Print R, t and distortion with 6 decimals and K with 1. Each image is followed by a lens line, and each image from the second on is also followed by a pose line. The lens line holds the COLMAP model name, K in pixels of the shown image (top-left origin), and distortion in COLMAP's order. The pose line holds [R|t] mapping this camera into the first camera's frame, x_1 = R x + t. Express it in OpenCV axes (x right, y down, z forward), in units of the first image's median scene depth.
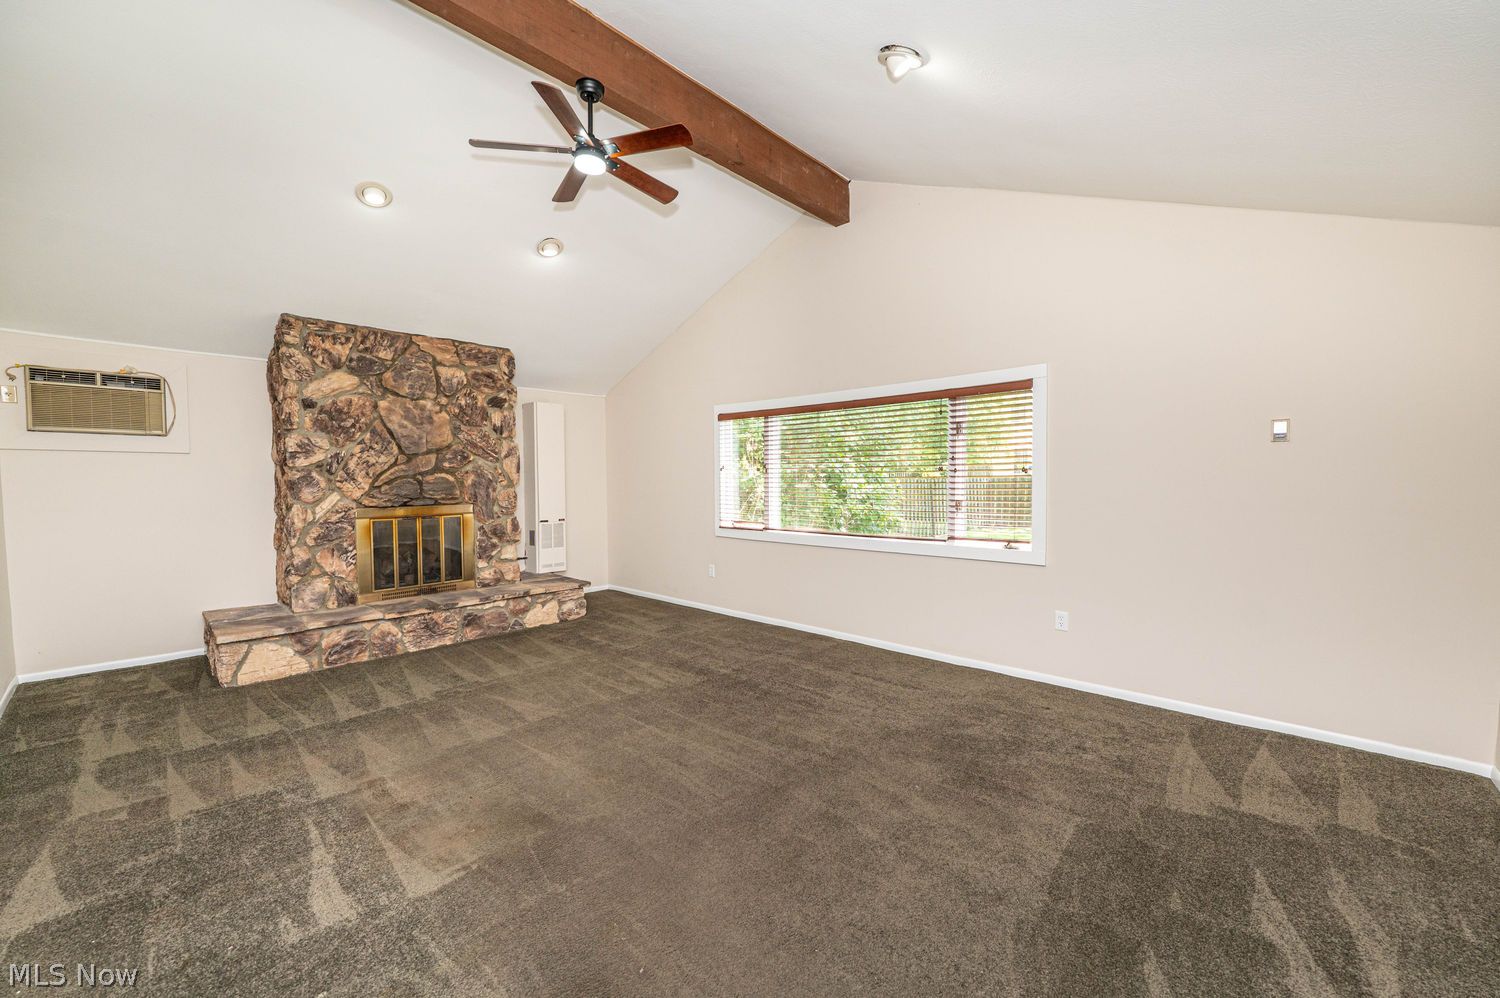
lens RADIAL K [[595.1, 0, 748.5], [0, 595.1, 494.5], [0, 0, 1]] dist [-0.004170, 0.000289]
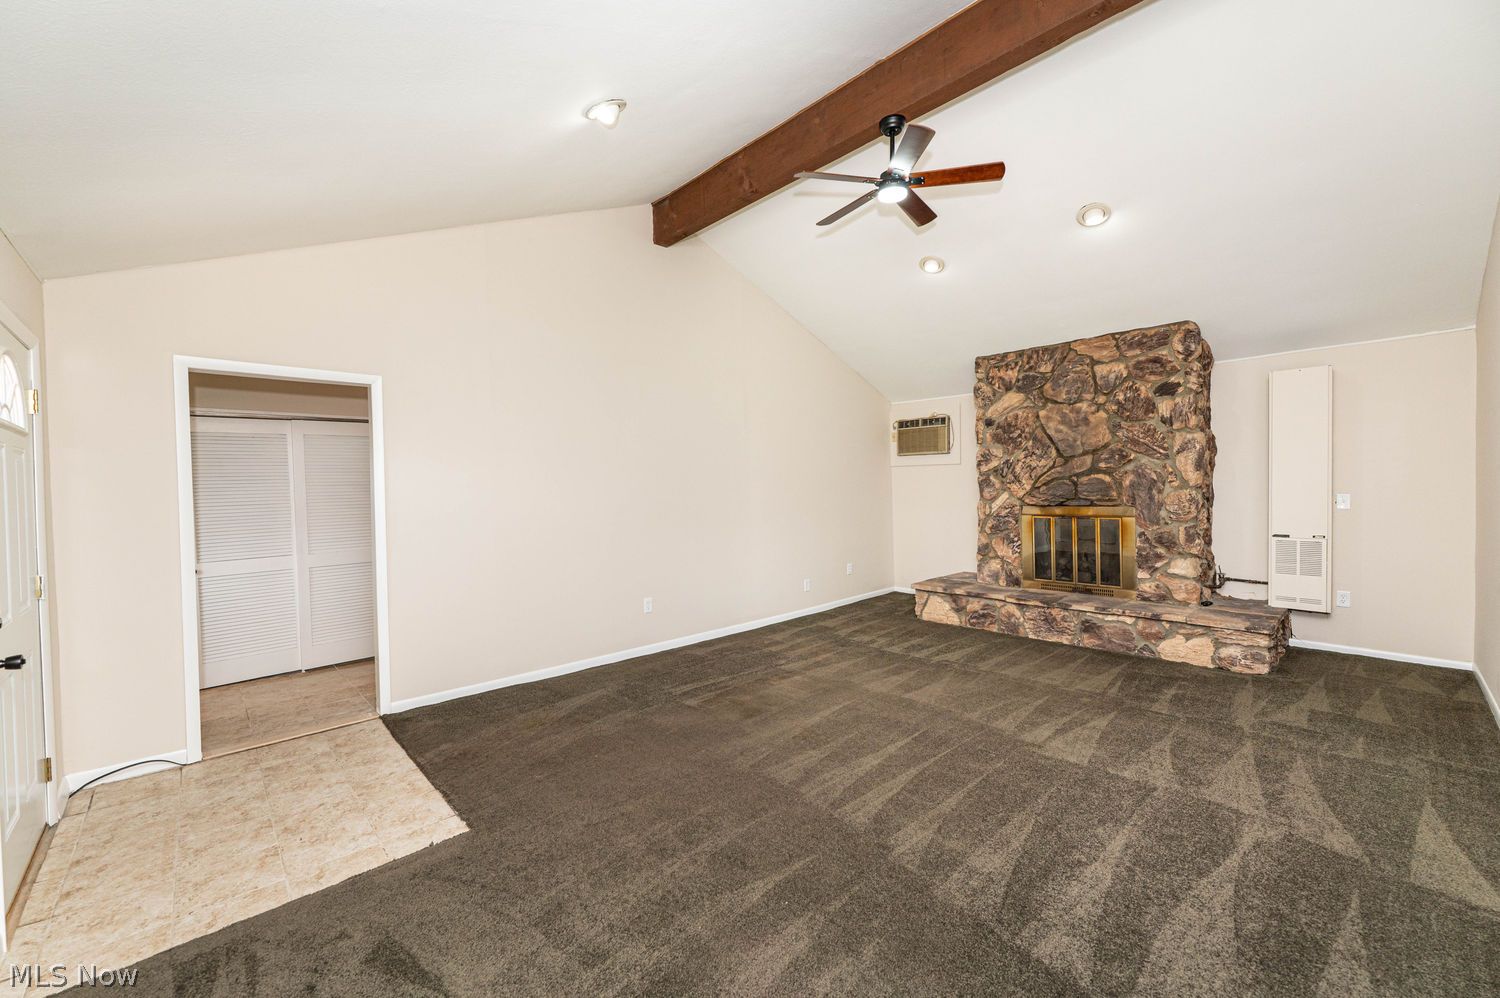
lens RADIAL K [[595.1, 0, 749.1], [0, 595.1, 490.3], [0, 0, 1]] dist [-0.004170, 0.000289]
pose [[-0.061906, 0.014864, -0.997971, 0.562655], [-0.009829, 0.999832, 0.015502, -0.020720], [0.998034, 0.010769, -0.061749, 0.548115]]
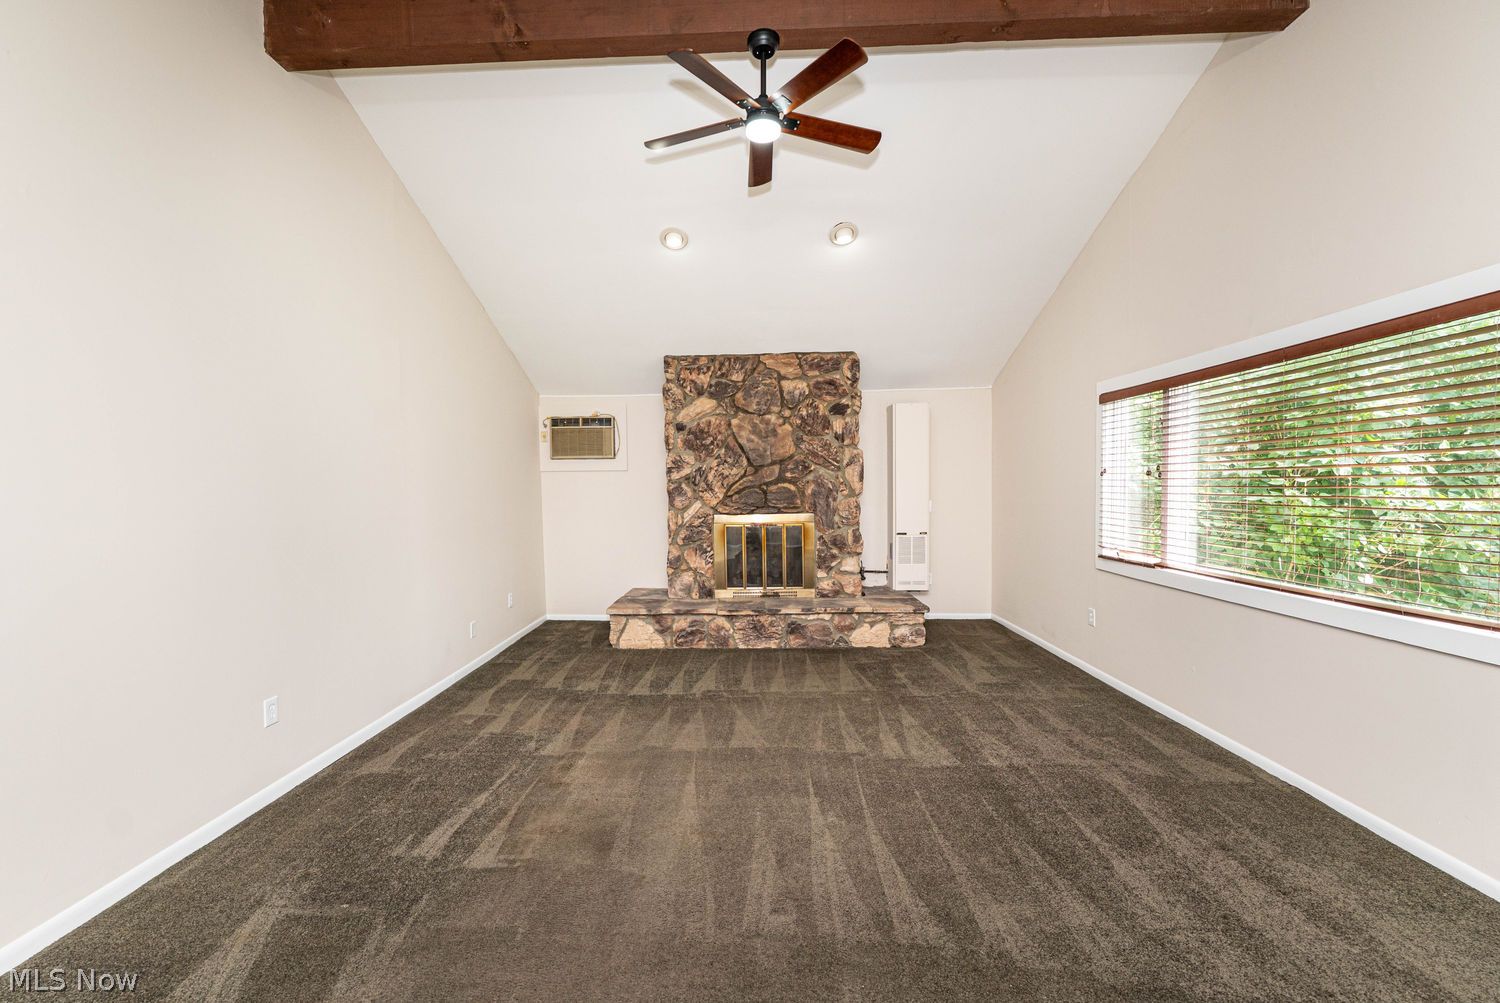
lens RADIAL K [[609.7, 0, 730.4], [0, 609.7, 506.3], [0, 0, 1]] dist [-0.002746, 0.000741]
pose [[0.654481, 0.020189, -0.755809, 0.260773], [-0.011314, 0.999793, 0.016909, -0.013877], [0.755994, -0.002516, 0.654574, 0.257131]]
